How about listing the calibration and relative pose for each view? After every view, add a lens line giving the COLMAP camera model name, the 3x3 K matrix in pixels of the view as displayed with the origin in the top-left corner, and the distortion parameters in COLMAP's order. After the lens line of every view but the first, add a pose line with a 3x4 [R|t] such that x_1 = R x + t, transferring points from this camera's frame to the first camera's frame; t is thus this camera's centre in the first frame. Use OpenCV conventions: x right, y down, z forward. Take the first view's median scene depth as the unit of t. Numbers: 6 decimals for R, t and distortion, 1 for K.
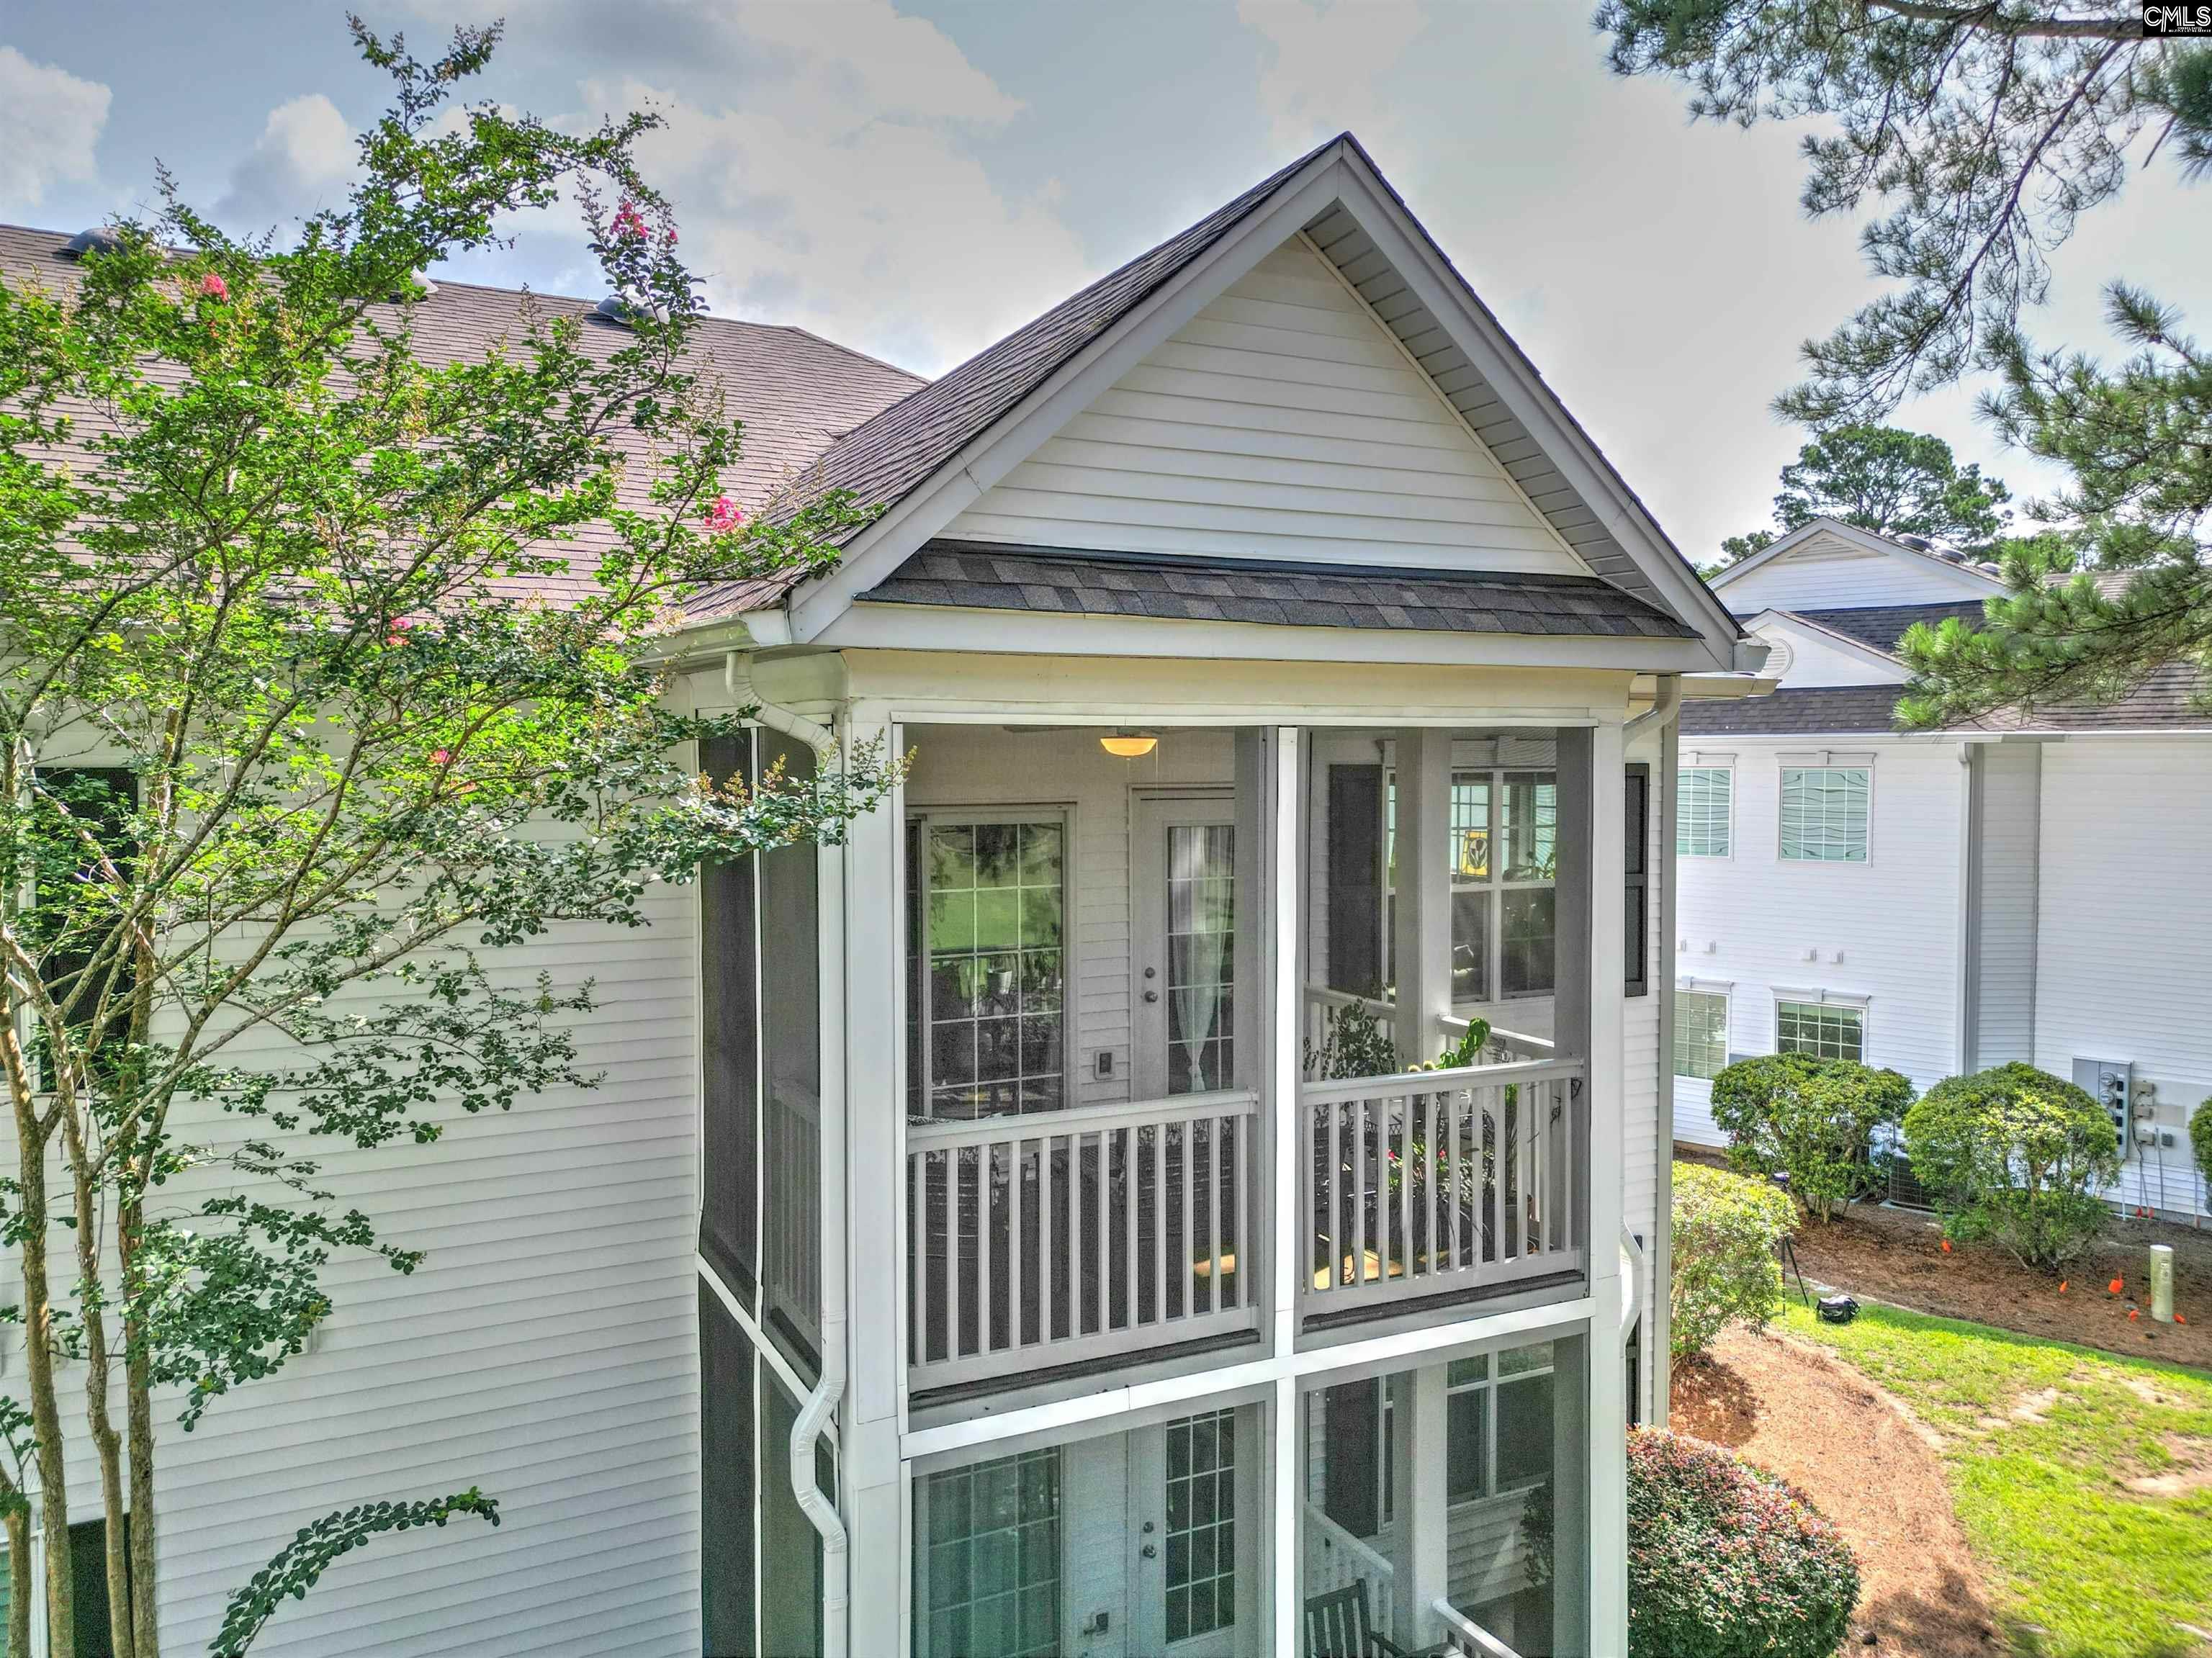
lens RADIAL K [[1537.8, 0, 1099.0], [0, 1537.8, 834.5], [0, 0, 1]] dist [0.072146, -0.078588]
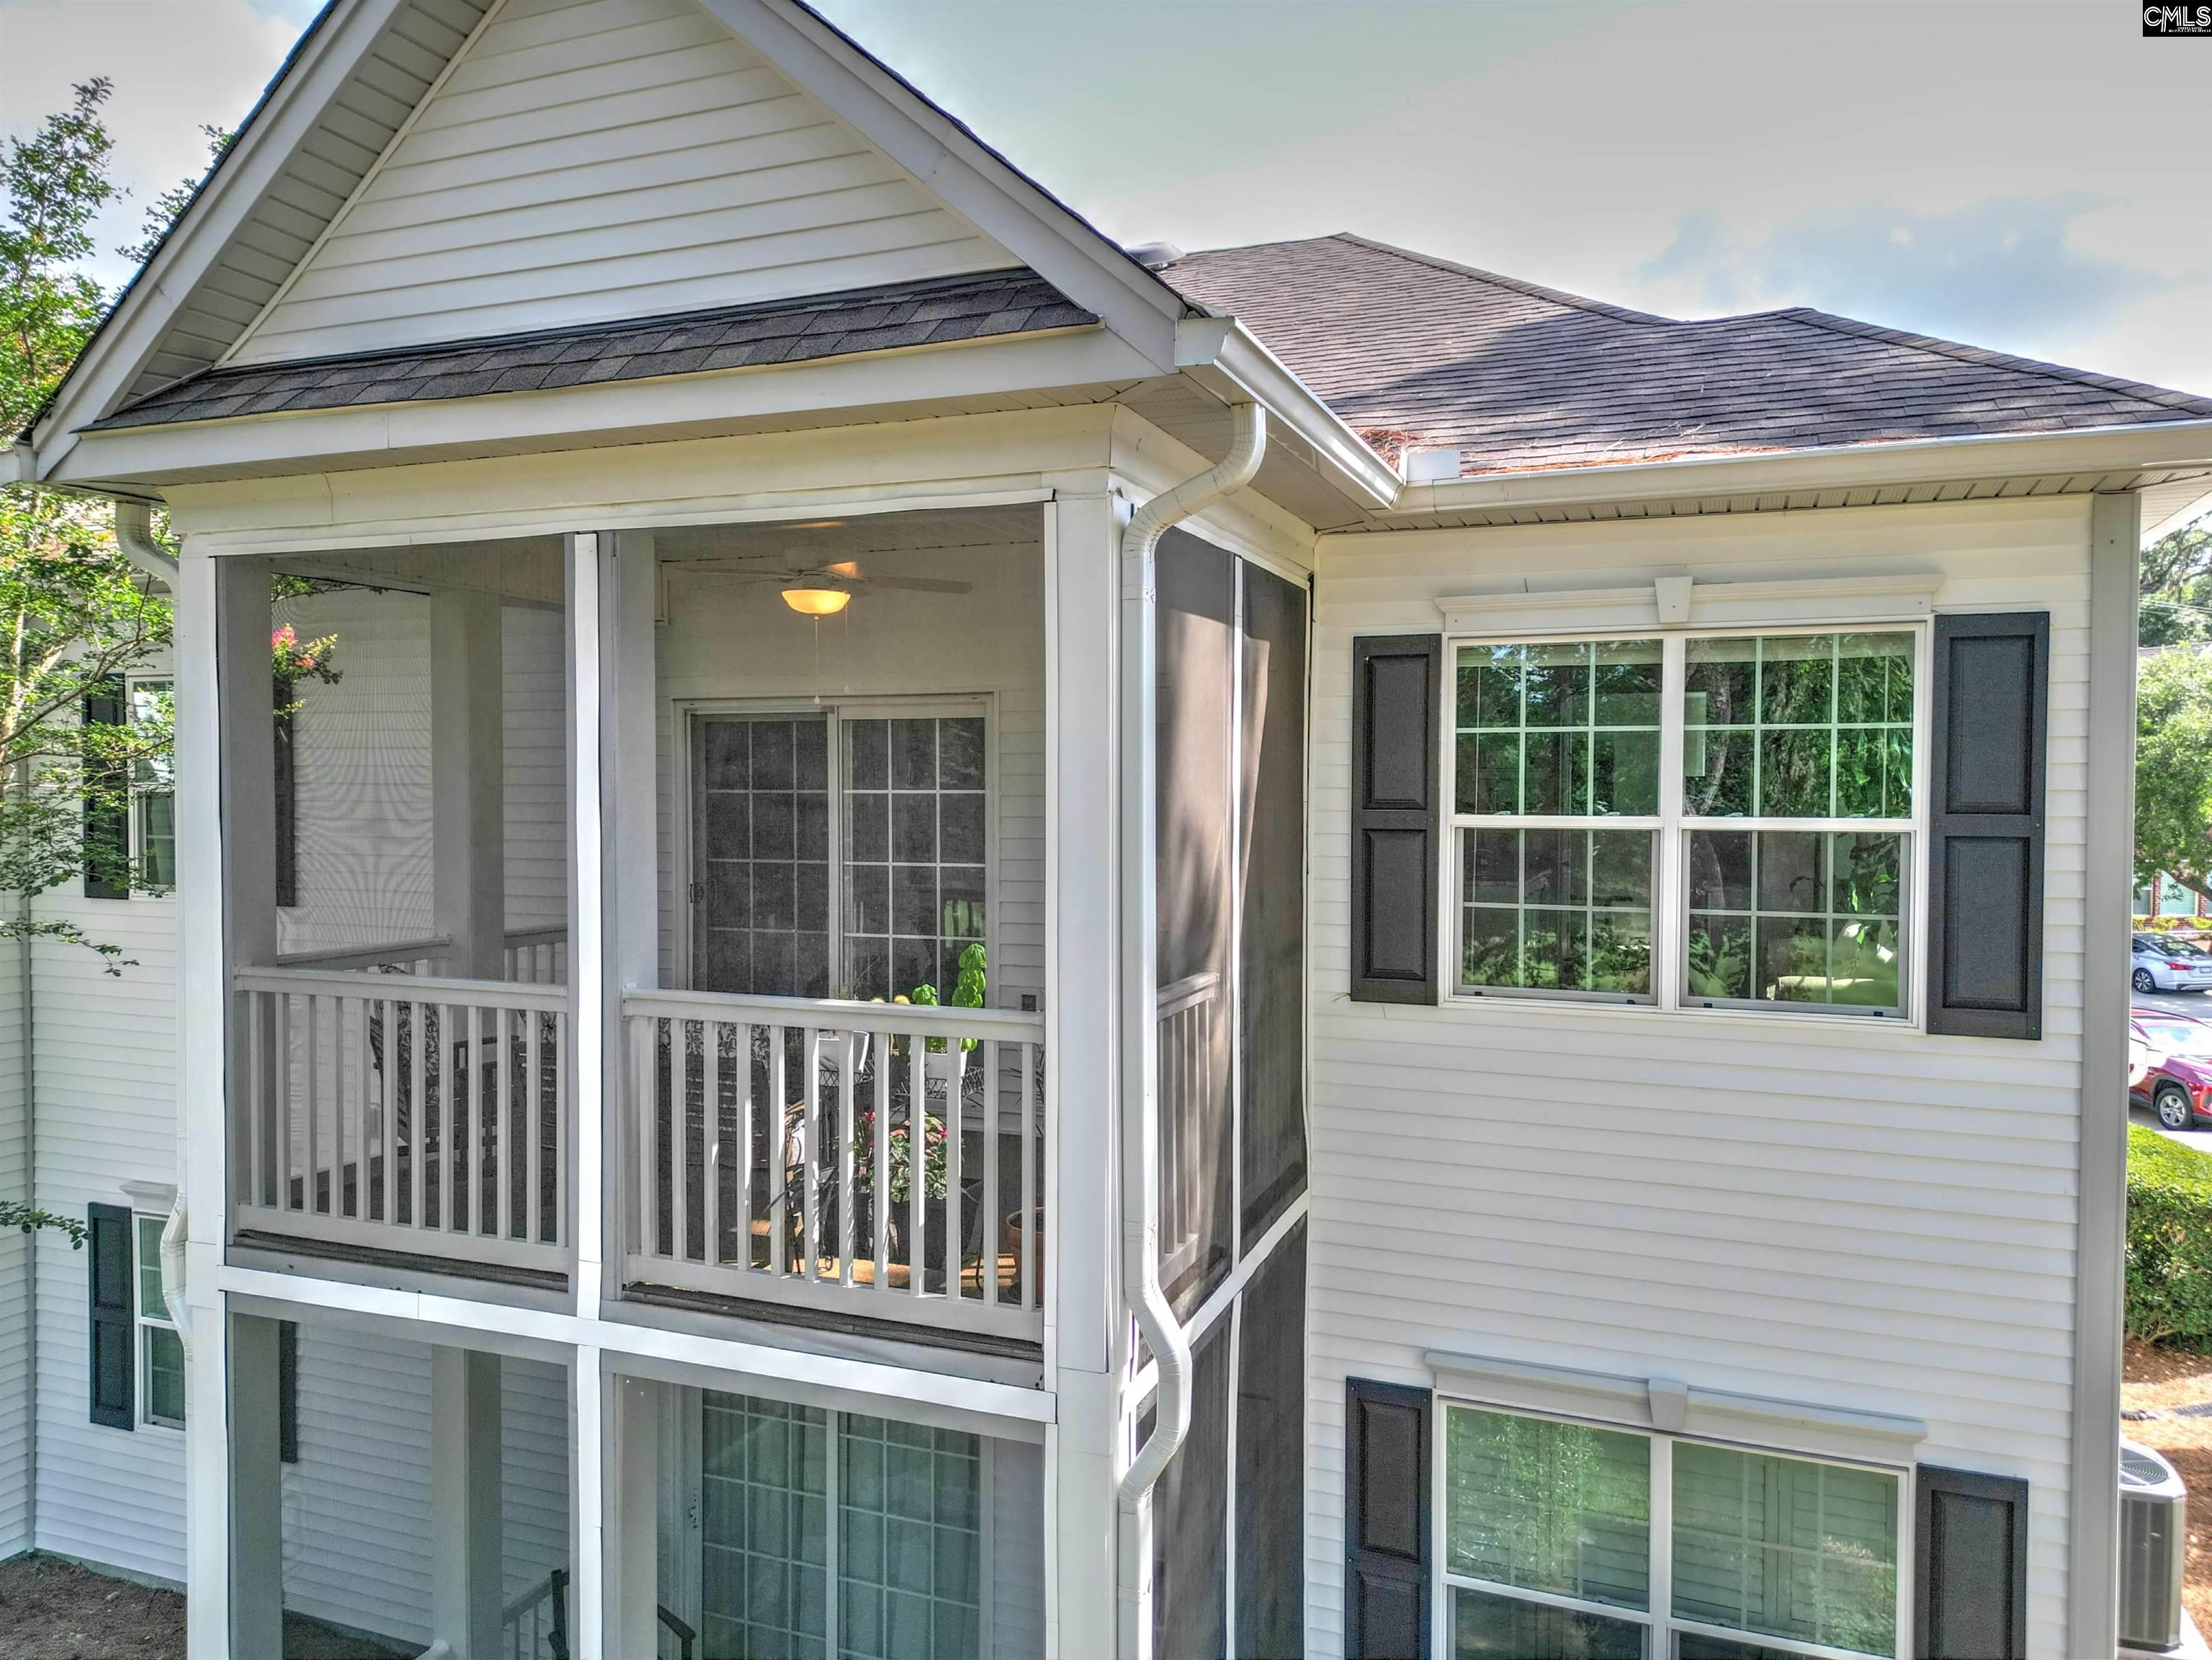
lens RADIAL K [[1538.2, 0, 1099.0], [0, 1538.2, 835.5], [0, 0, 1]] dist [0.072146, -0.078588]
pose [[0.674295, 0.036973, -0.737536, 0.887329], [-0.032446, 0.999265, 0.020430, 0.060385], [0.737749, 0.010154, 0.674999, 0.648609]]
